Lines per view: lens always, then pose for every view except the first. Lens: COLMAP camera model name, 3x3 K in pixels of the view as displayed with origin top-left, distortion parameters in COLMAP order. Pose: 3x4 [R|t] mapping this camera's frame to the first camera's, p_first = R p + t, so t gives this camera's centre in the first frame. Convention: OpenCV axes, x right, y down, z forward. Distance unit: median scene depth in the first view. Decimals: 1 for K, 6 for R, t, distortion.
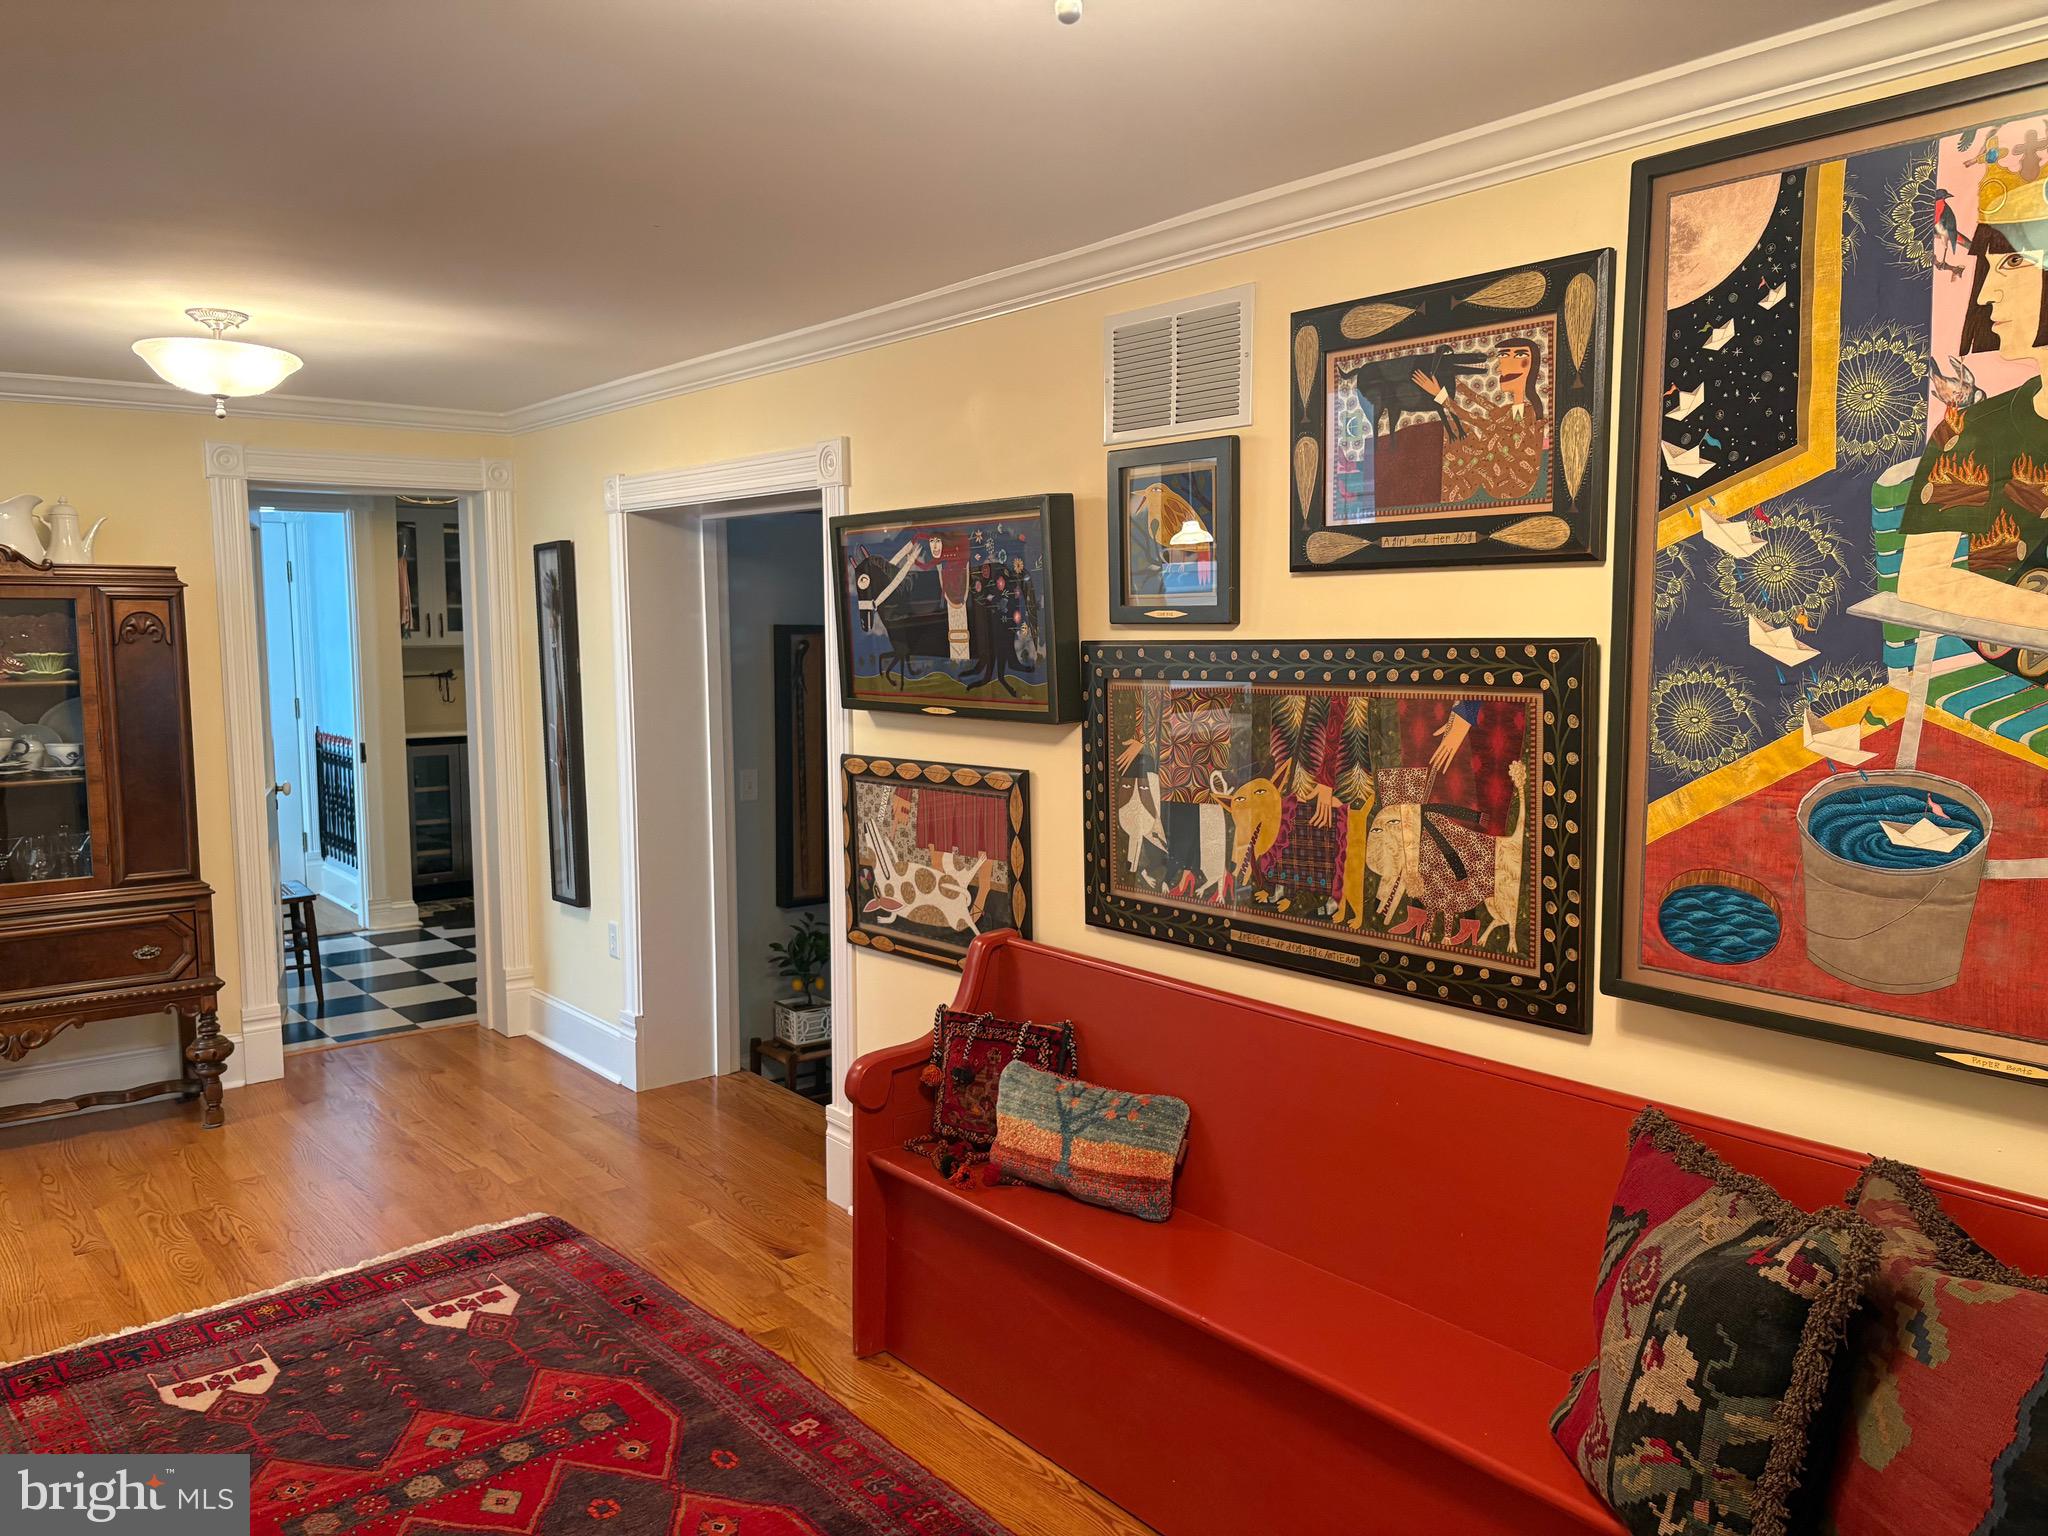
lens RADIAL K [[1565.6, 0, 1020.1], [0, 1565.6, 771.9], [0, 0, 1]] dist [0.063052, -0.057390]
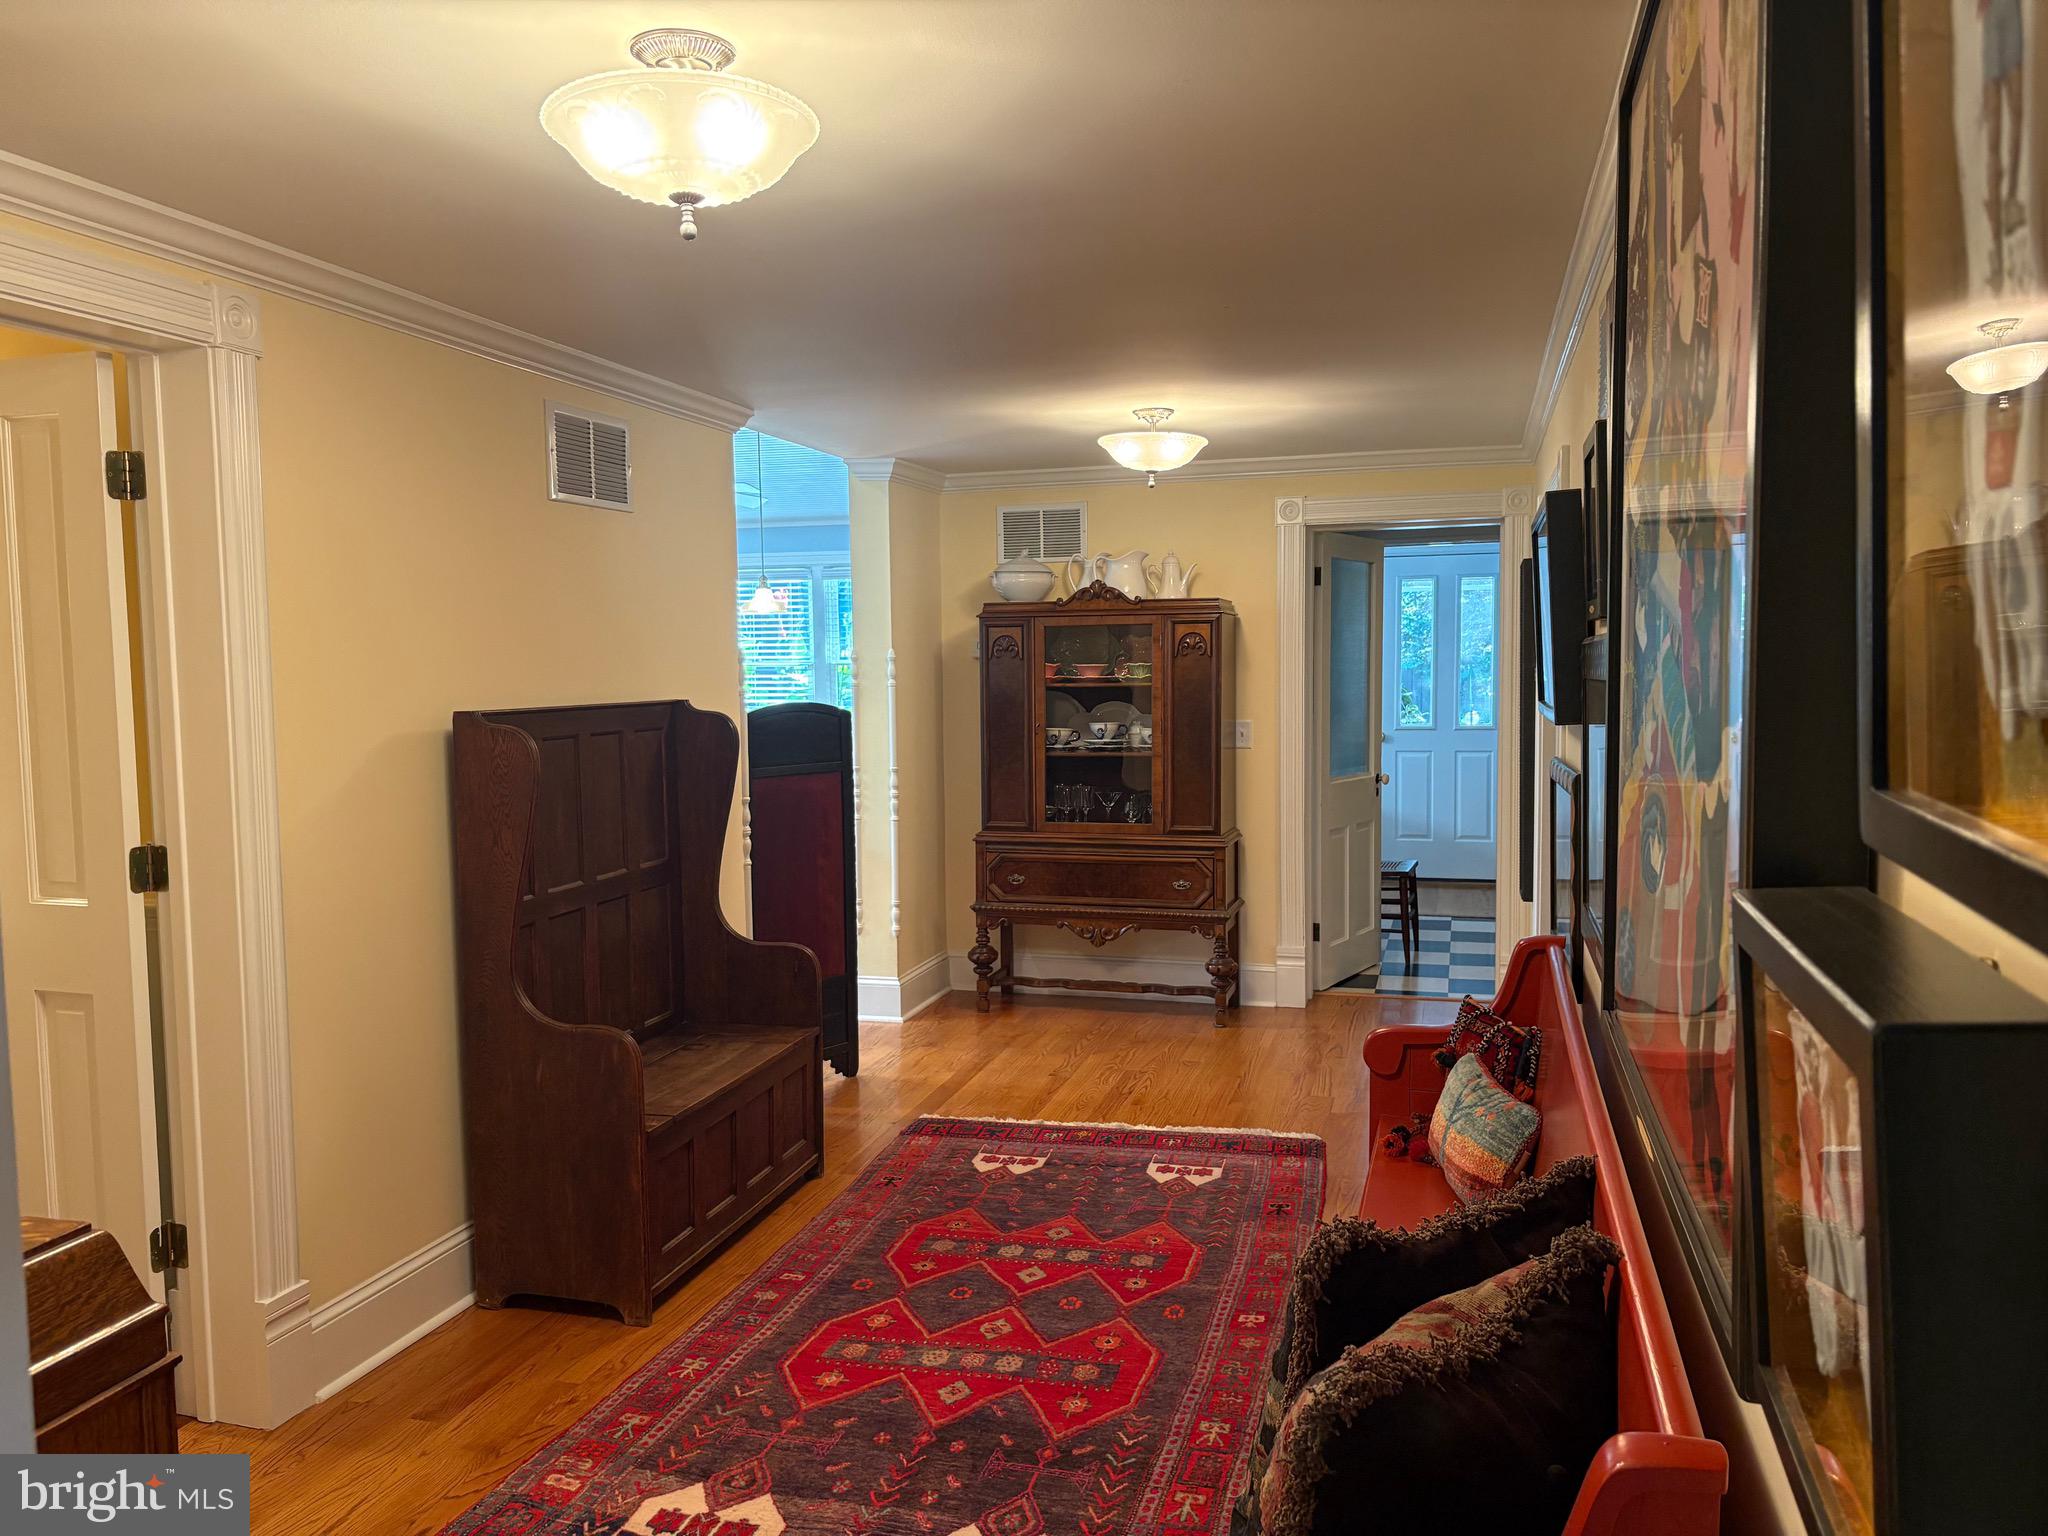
lens RADIAL K [[1565.6, 0, 1022.1], [0, 1565.6, 757.1], [0, 0, 1]] dist [0.063052, -0.057390]
pose [[0.587522, 0.050632, -0.807623, 0.573209], [-0.072717, 0.997306, 0.009624, 0.003533], [0.805934, 0.053074, 0.589621, 0.135863]]
